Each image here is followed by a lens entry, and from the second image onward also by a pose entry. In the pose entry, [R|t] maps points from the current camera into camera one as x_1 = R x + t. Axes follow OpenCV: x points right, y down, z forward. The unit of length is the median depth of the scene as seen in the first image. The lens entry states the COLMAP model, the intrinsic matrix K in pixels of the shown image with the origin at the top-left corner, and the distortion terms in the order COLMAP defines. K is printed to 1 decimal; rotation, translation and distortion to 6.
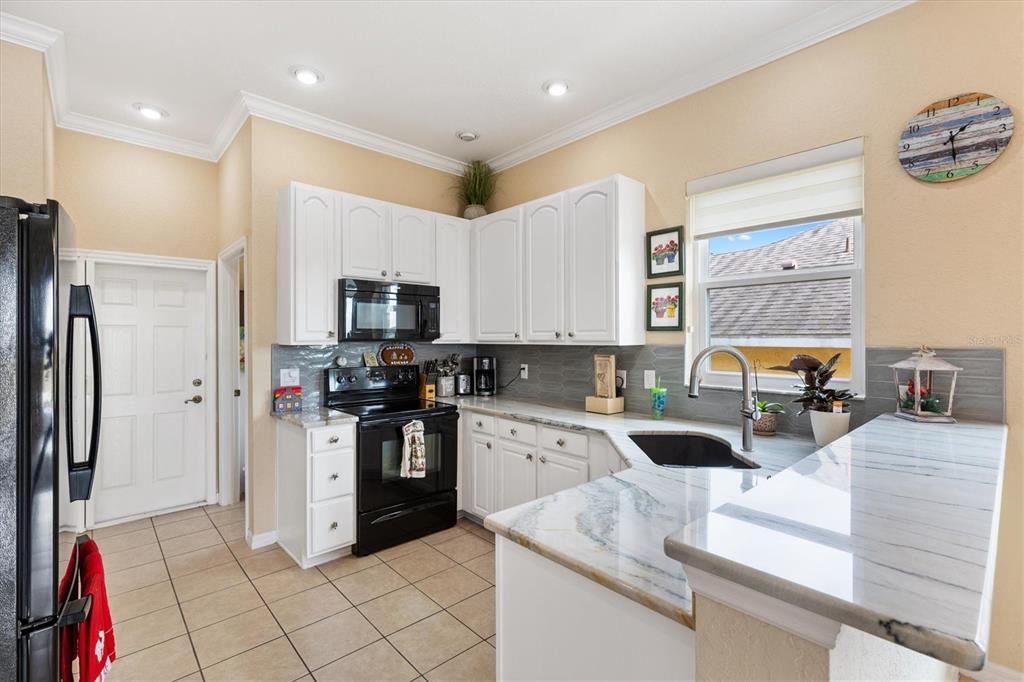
lens RADIAL K [[463.4, 0, 515.0], [0, 463.4, 337.2], [0, 0, 1]] dist [0.002205, -0.000656]
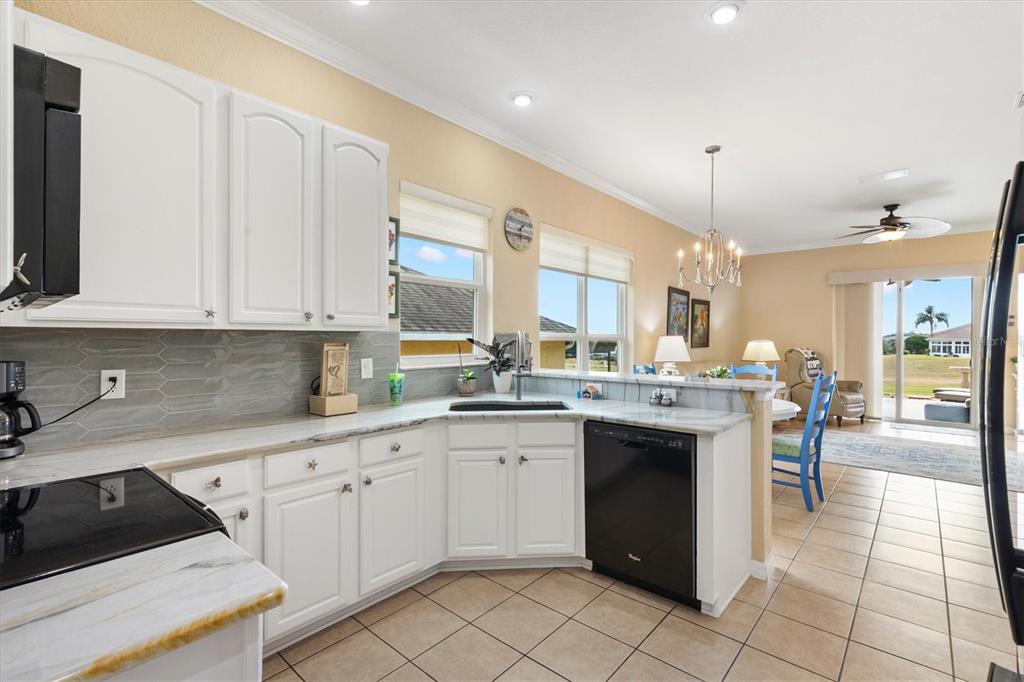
lens RADIAL K [[463.4, 0, 510.3], [0, 463.4, 339.1], [0, 0, 1]] dist [0.002205, -0.000656]
pose [[-0.110418, -0.005193, 0.993872, -0.677655], [-0.004816, 0.999977, 0.004689, 0.025941], [-0.993874, -0.004268, -0.110441, 0.808555]]
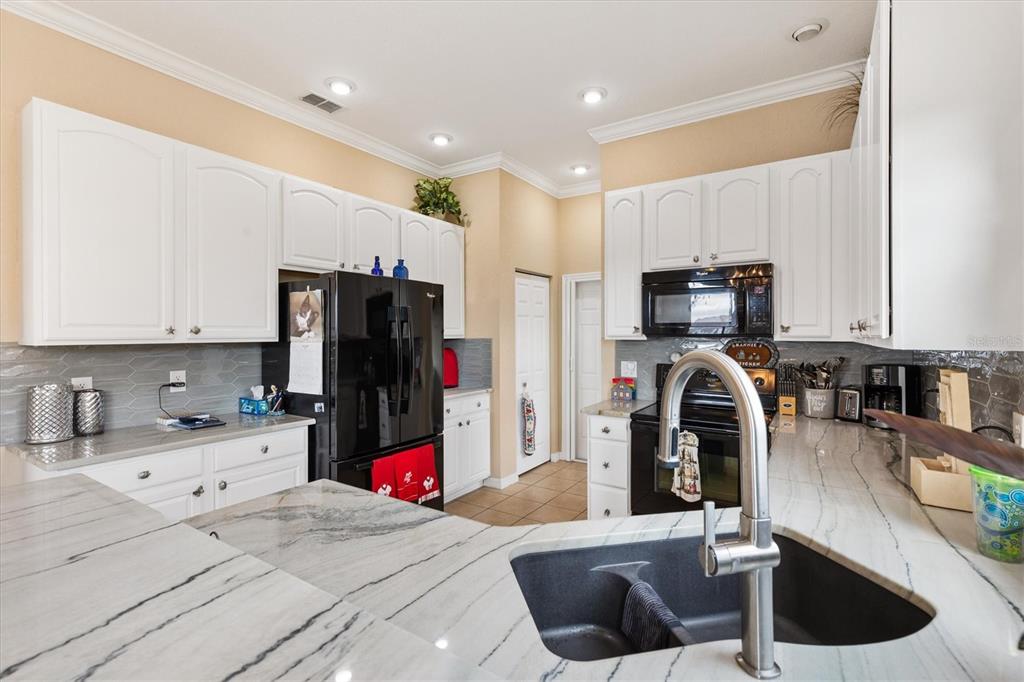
lens RADIAL K [[463.4, 0, 520.5], [0, 463.4, 333.8], [0, 0, 1]] dist [0.002205, -0.000656]
pose [[0.246540, -0.000103, -0.969133, 0.531289], [-0.000590, 1.000000, -0.000256, 0.003890], [0.969132, 0.000635, 0.246540, 0.514333]]
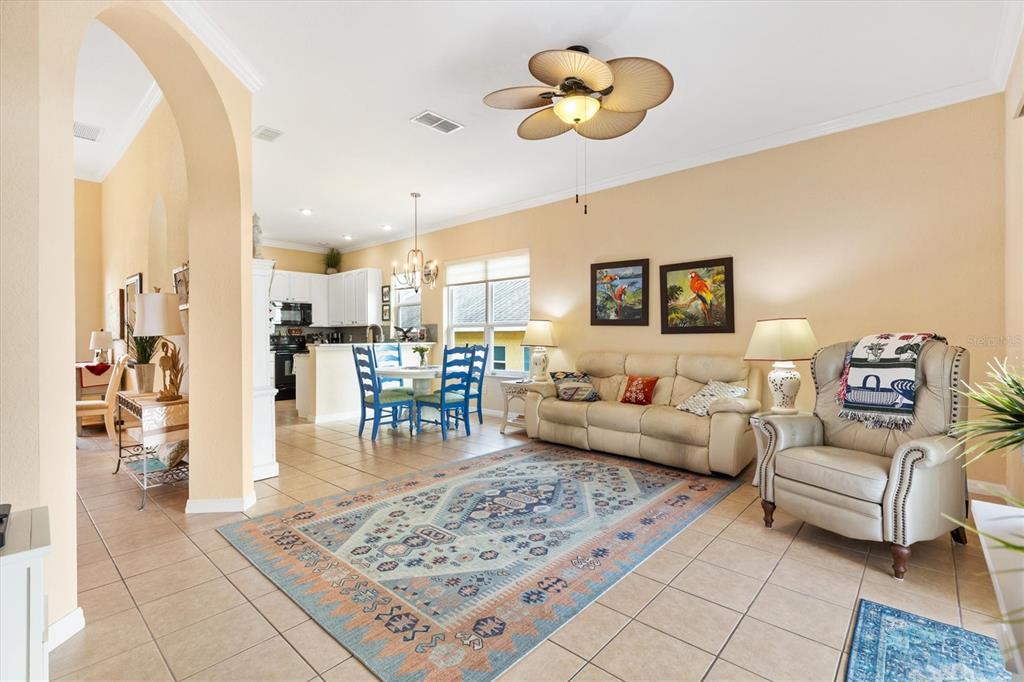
lens RADIAL K [[463.4, 0, 519.9], [0, 463.4, 338.0], [0, 0, 1]] dist [0.002205, -0.000656]
pose [[0.994467, -0.002372, 0.105024, 0.822103], [0.001978, 0.999991, 0.003854, 0.081399], [-0.105033, -0.003625, 0.994462, -1.912468]]
